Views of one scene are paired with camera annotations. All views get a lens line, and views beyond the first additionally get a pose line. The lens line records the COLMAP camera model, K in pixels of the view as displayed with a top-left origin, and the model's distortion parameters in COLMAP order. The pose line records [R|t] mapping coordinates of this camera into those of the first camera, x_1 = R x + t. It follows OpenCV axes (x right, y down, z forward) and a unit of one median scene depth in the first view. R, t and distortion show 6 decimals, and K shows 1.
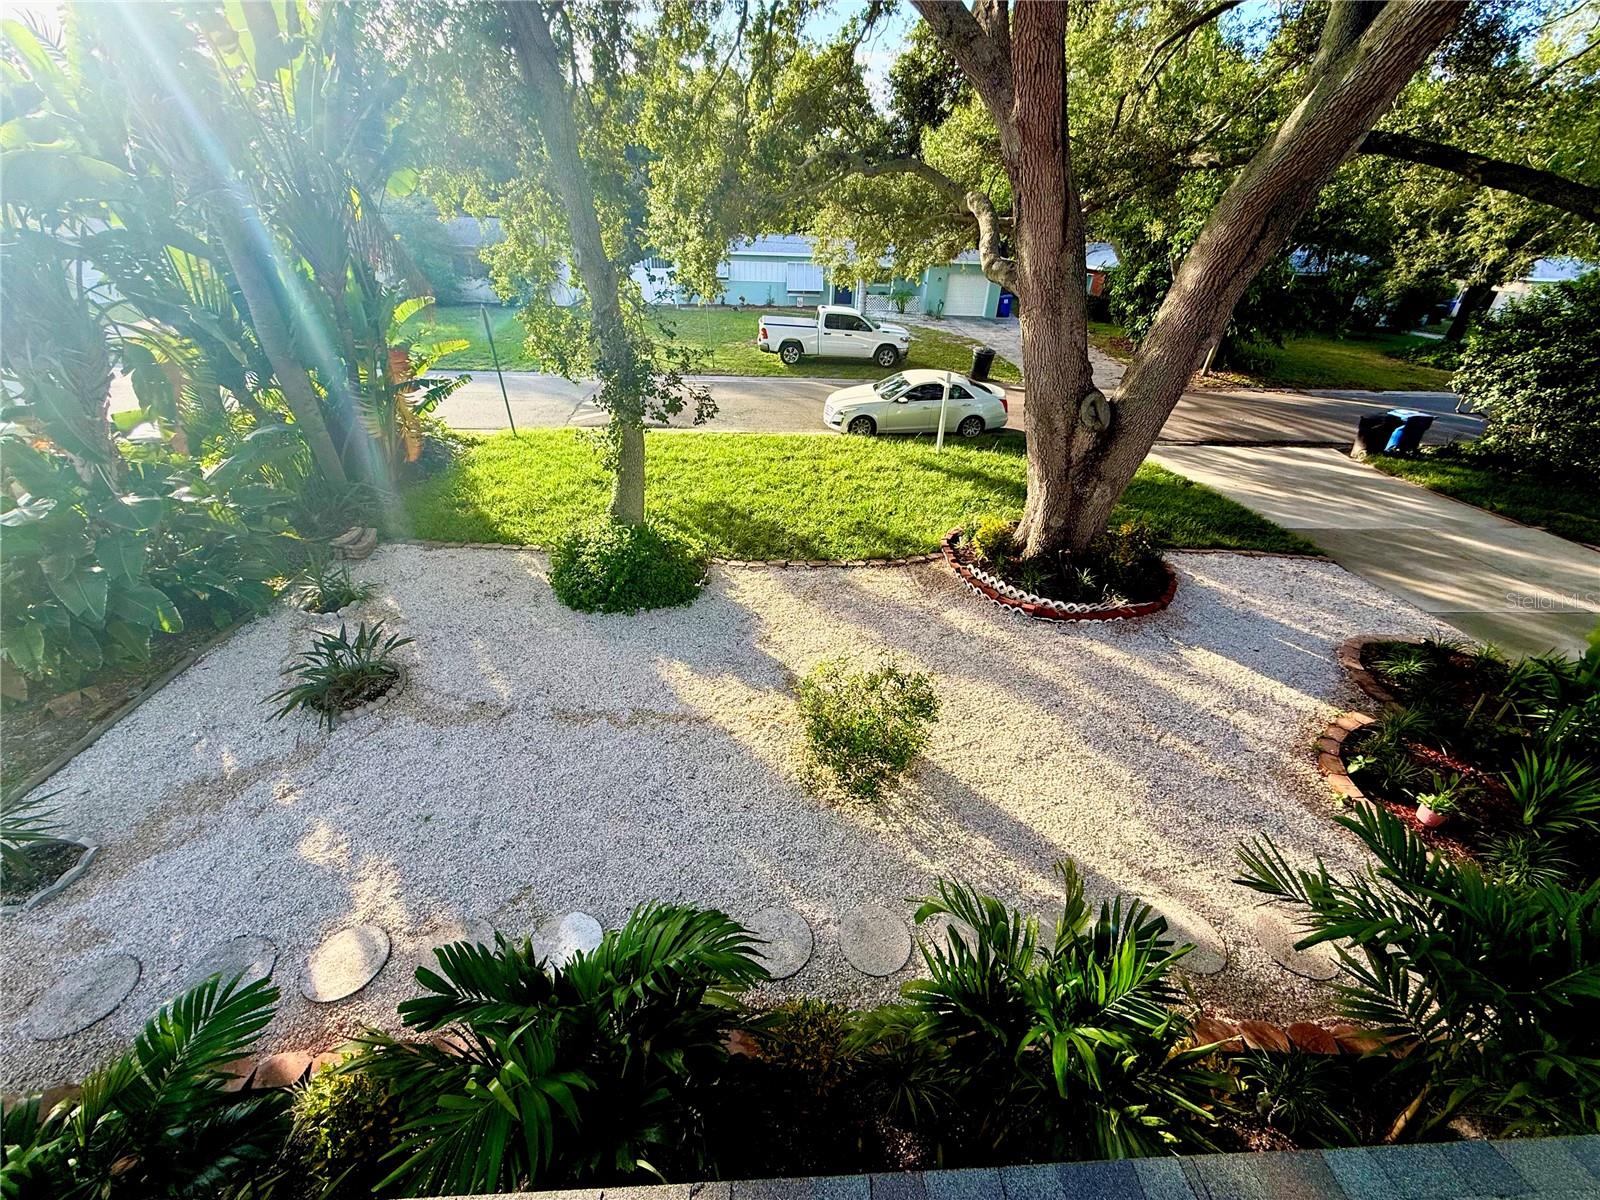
lens RADIAL K [[641.0, 0, 801.6], [0, 641.0, 607.9], [0, 0, 1]] dist [-0.001340, 0.000824]
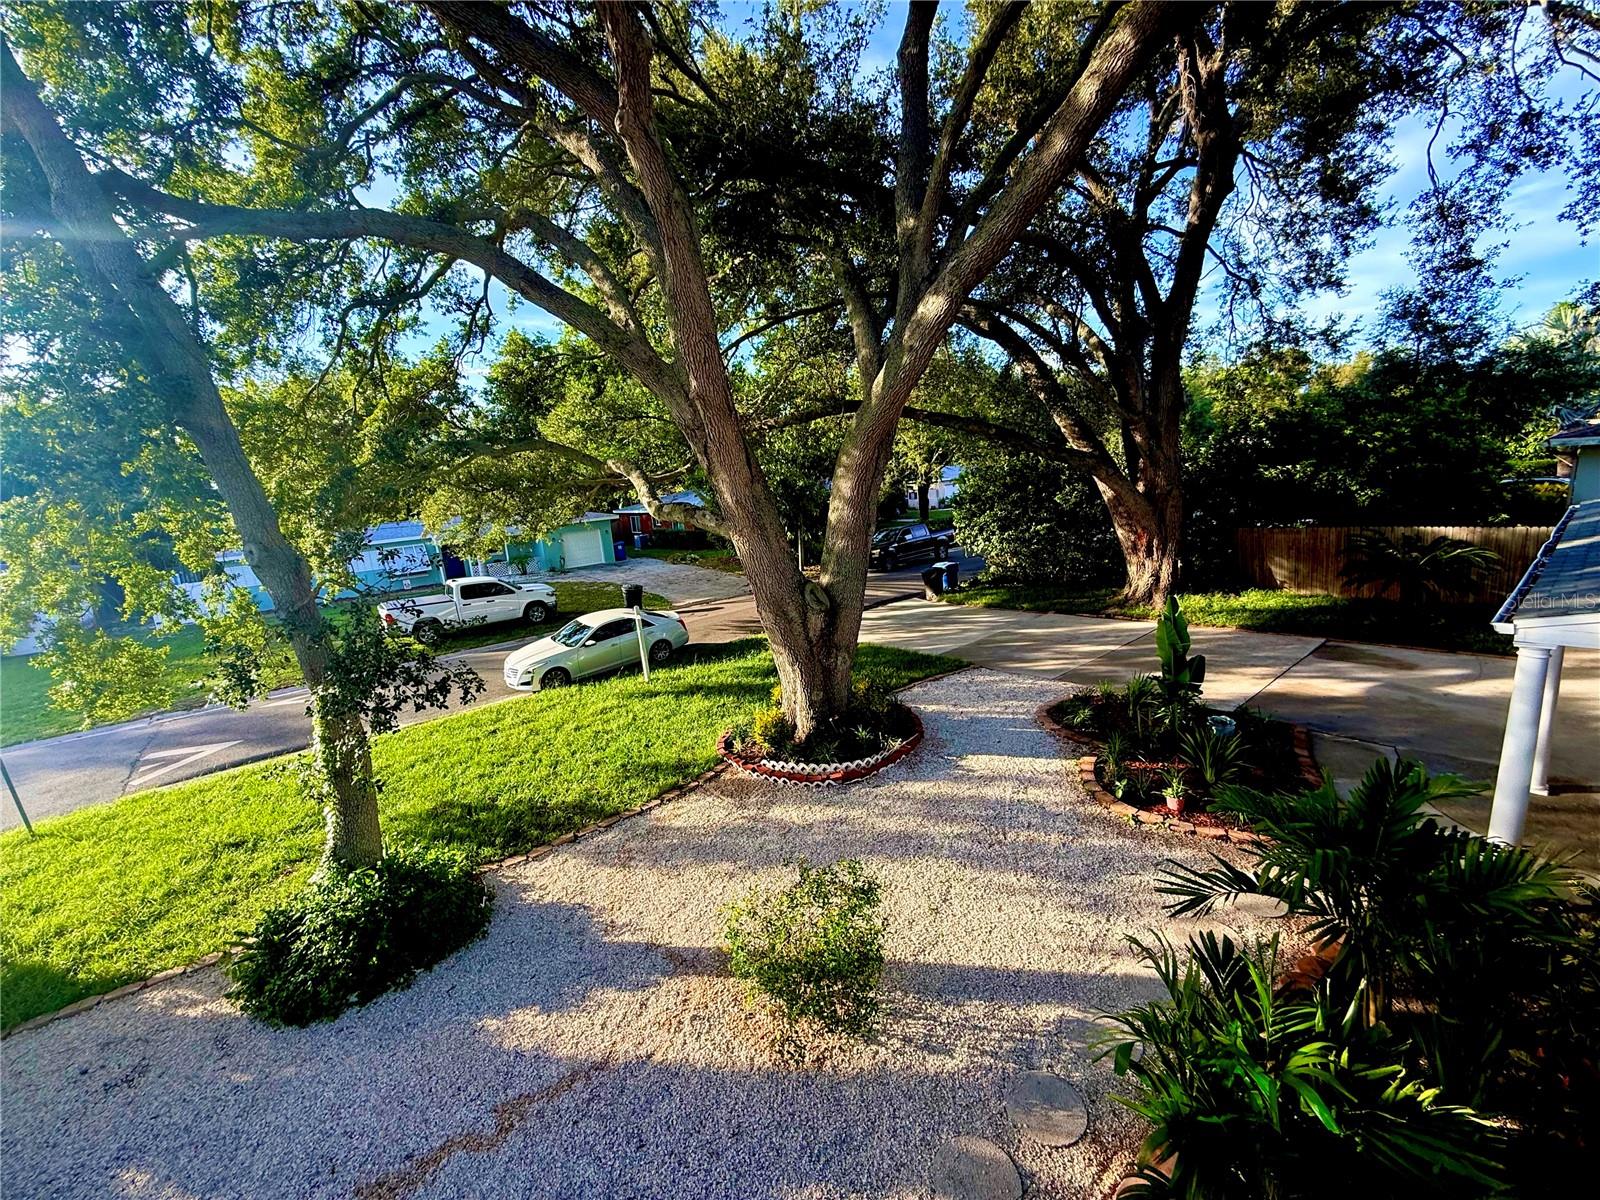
lens RADIAL K [[641.0, 0, 805.2], [0, 641.0, 602.7], [0, 0, 1]] dist [-0.001340, 0.000824]
pose [[0.809736, -0.213021, 0.546763, -0.177267], [0.394476, 0.887427, -0.238459, -0.020518], [-0.434415, 0.408774, 0.802613, 0.057583]]
